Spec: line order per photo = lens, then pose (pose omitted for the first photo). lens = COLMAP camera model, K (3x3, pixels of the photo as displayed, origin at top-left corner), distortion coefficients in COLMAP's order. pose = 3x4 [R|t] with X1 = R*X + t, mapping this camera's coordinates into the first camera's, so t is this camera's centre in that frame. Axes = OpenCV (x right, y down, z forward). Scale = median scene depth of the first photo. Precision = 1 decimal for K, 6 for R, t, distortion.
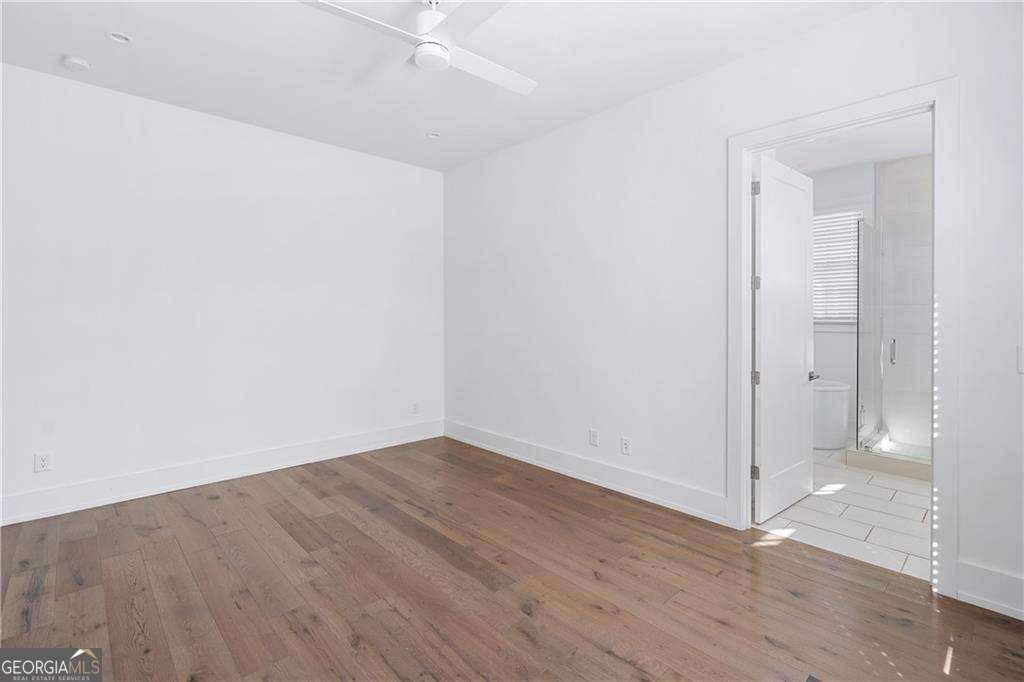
lens RADIAL K [[481.3, 0, 513.8], [0, 481.3, 318.3], [0, 0, 1]] dist [0.000977, 0.000166]
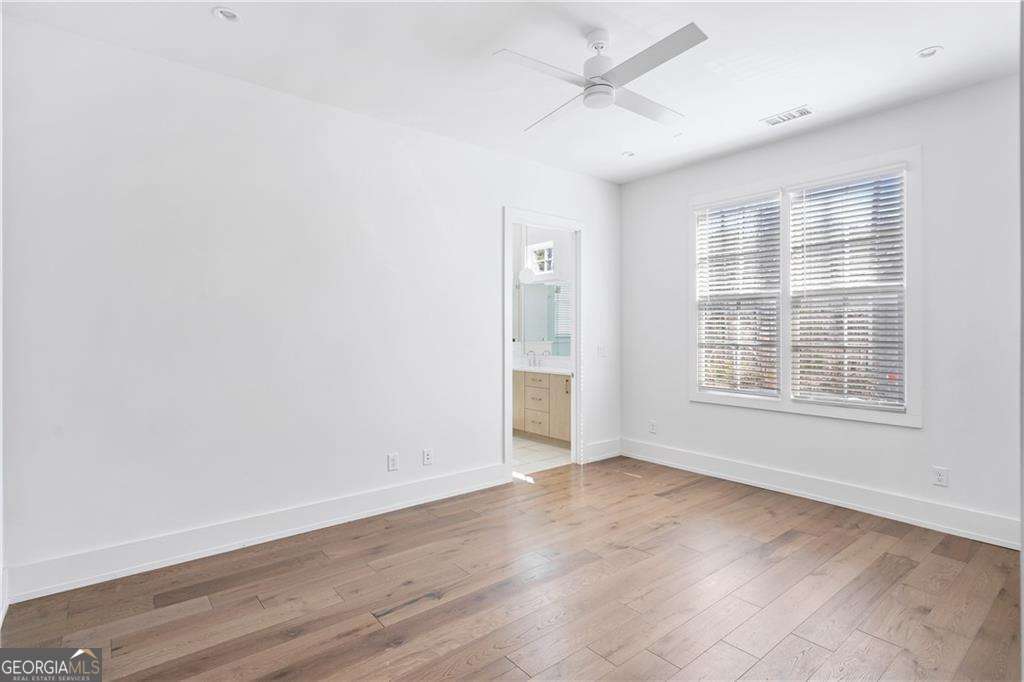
lens RADIAL K [[521.0, 0, 512.0], [0, 521.0, 341.0], [0, 0, 1]] dist [-0.000377, -0.000047]
pose [[0.046241, -0.016416, 0.998795, -0.945356], [0.004809, 0.999857, 0.016210, -0.008360], [-0.998919, 0.004053, 0.046314, 0.800626]]
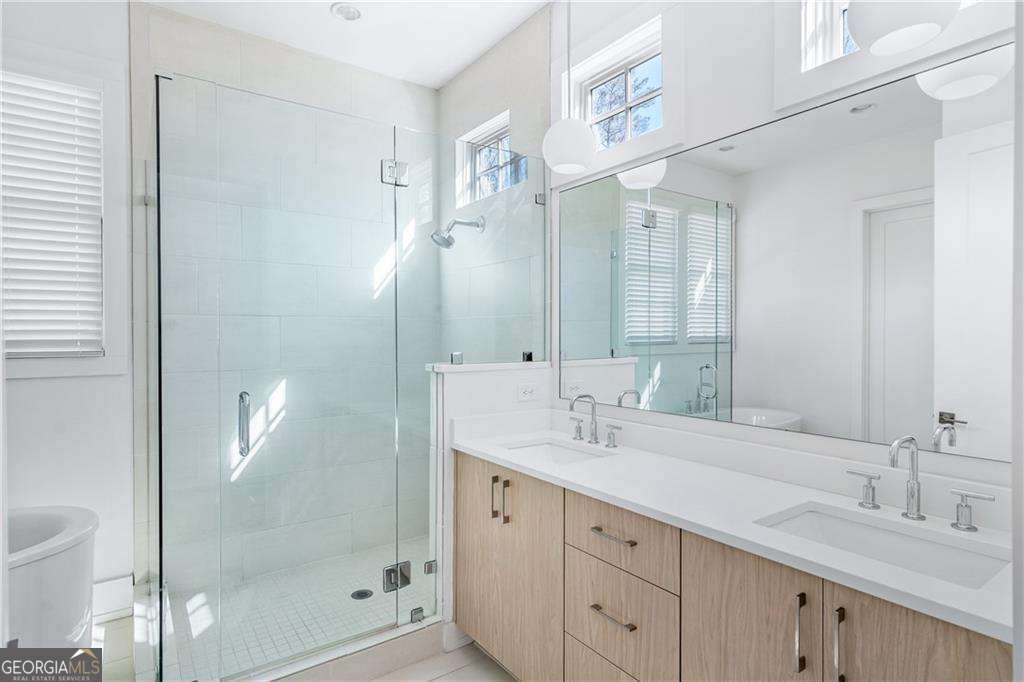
lens RADIAL K [[549.5, 0, 512.0], [0, 549.5, 341.0], [0, 0, 1]] dist [0.000047, -0.000037]
pose [[0.113914, -0.010754, 0.993432, 0.382562], [0.003817, 0.999939, 0.010386, -0.006023], [-0.993483, 0.002609, 0.113948, 0.828915]]
